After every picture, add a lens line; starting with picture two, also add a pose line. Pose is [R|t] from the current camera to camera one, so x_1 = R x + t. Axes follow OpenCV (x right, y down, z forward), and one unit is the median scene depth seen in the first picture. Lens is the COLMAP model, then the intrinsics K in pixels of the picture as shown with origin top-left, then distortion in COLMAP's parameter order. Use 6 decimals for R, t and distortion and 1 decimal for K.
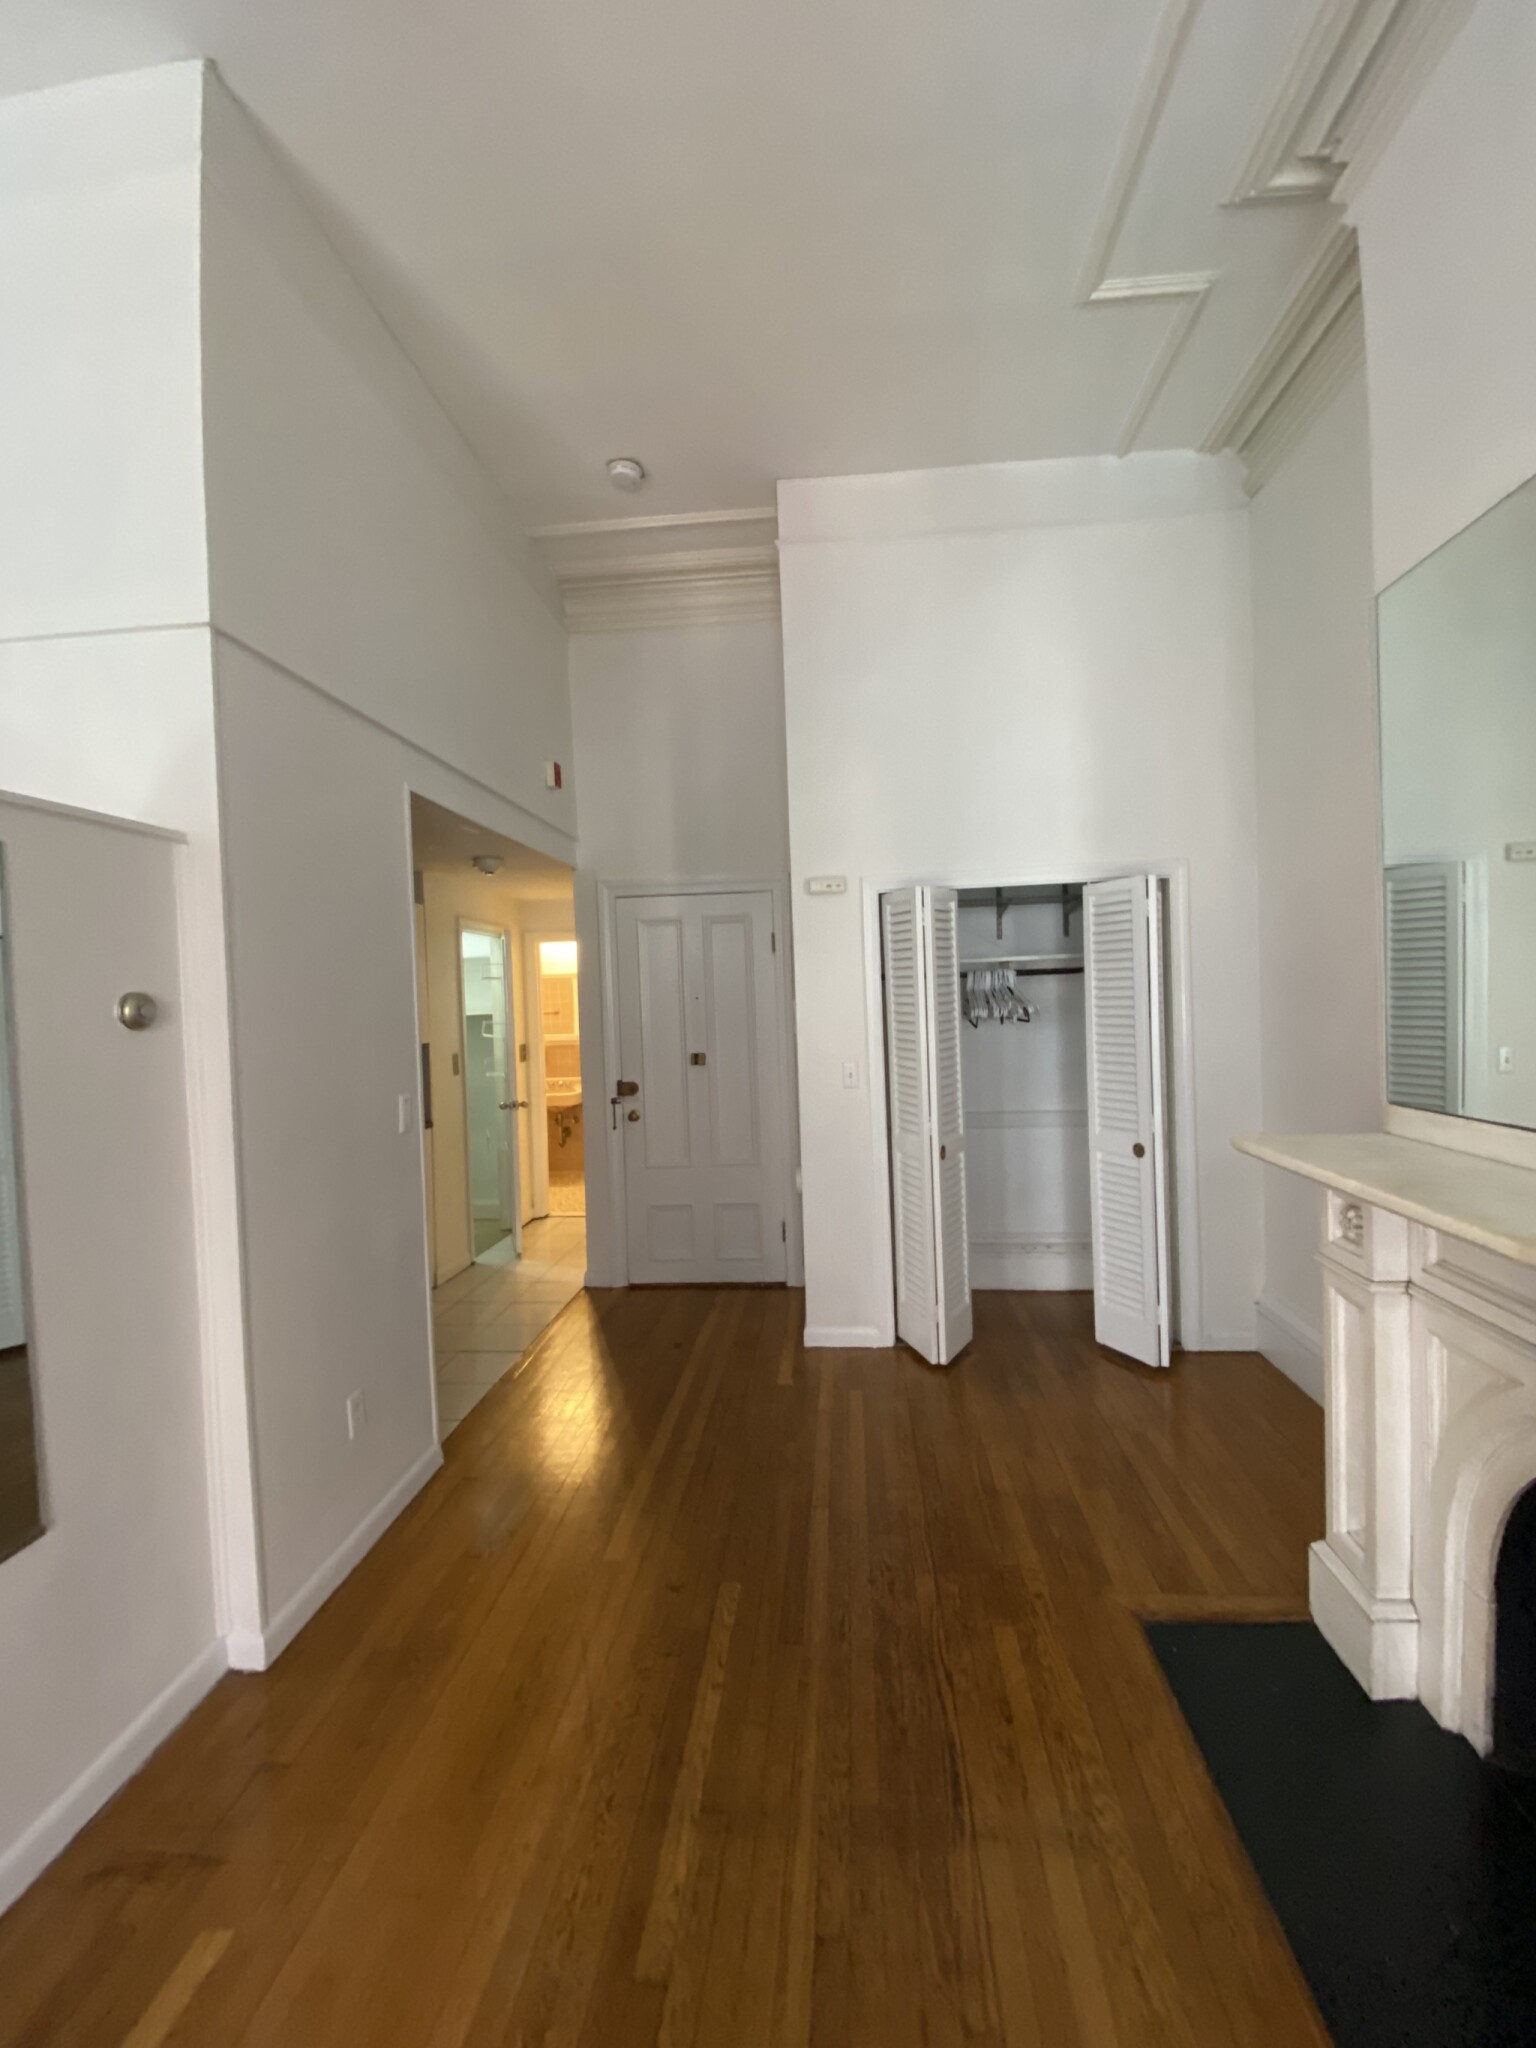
lens RADIAL K [[830.7, 0, 767.0], [0, 830.7, 1013.5], [0, 0, 1]] dist [0.024657, -0.020610]
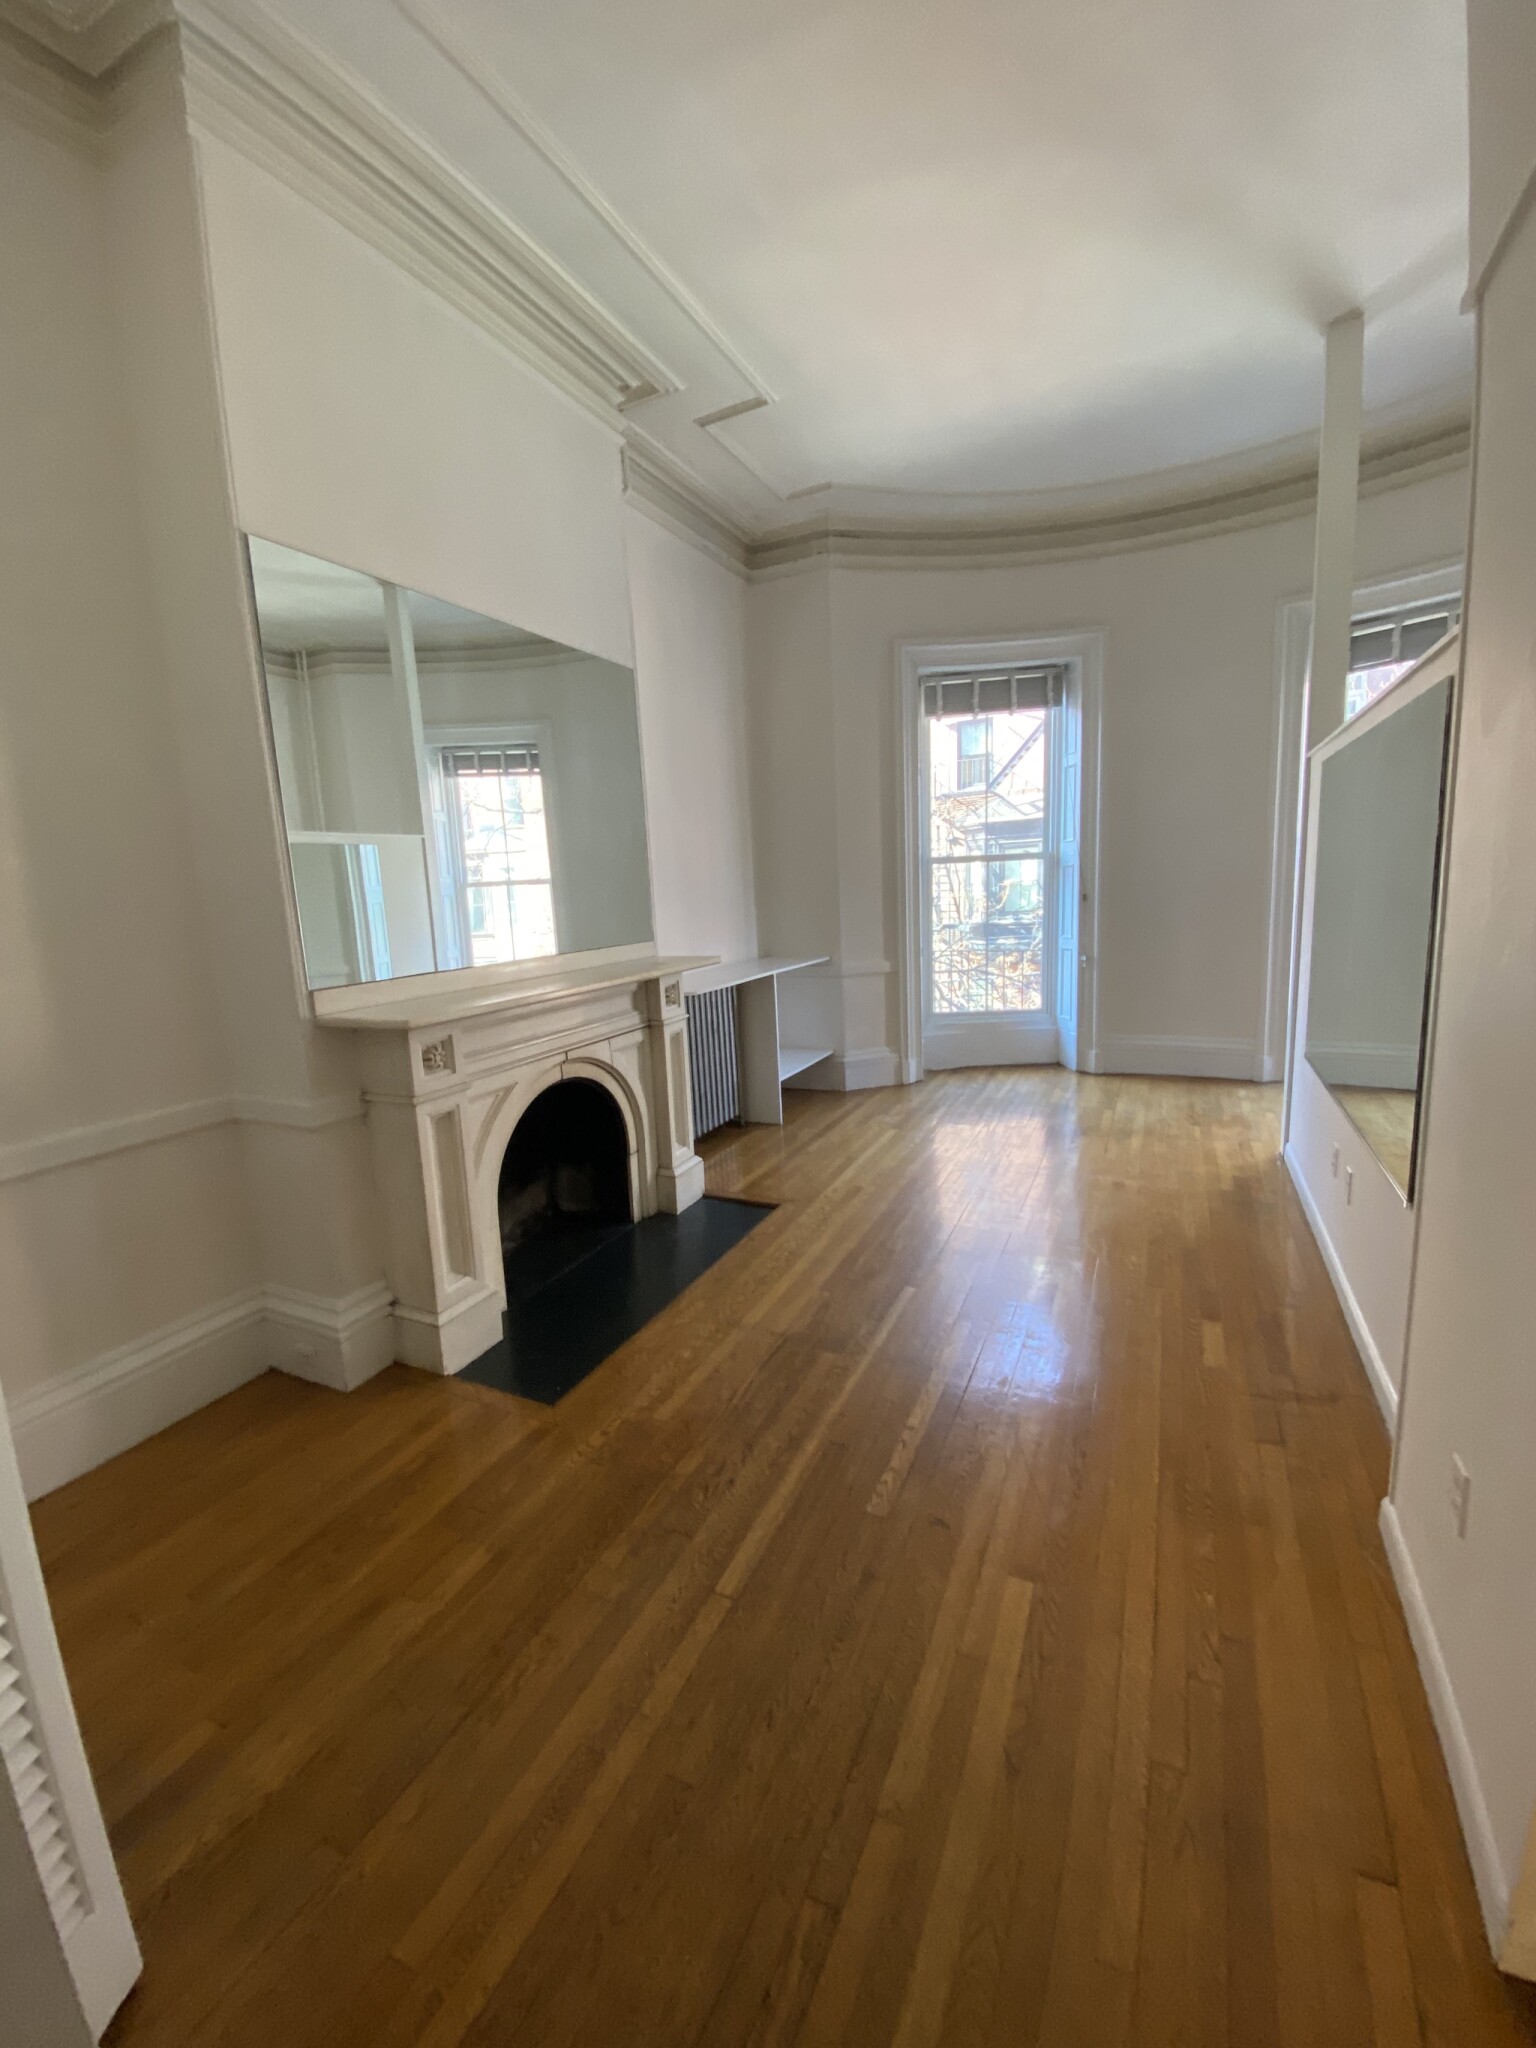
lens RADIAL K [[821.3, 0, 768.0], [0, 821.3, 1024.0], [0, 0, 1]] dist [0.016362, -0.020686]
pose [[-0.933615, 0.016944, 0.357877, -0.212159], [0.086384, 0.980058, 0.178953, -0.001249], [-0.347708, 0.197988, -0.916460, 1.425166]]
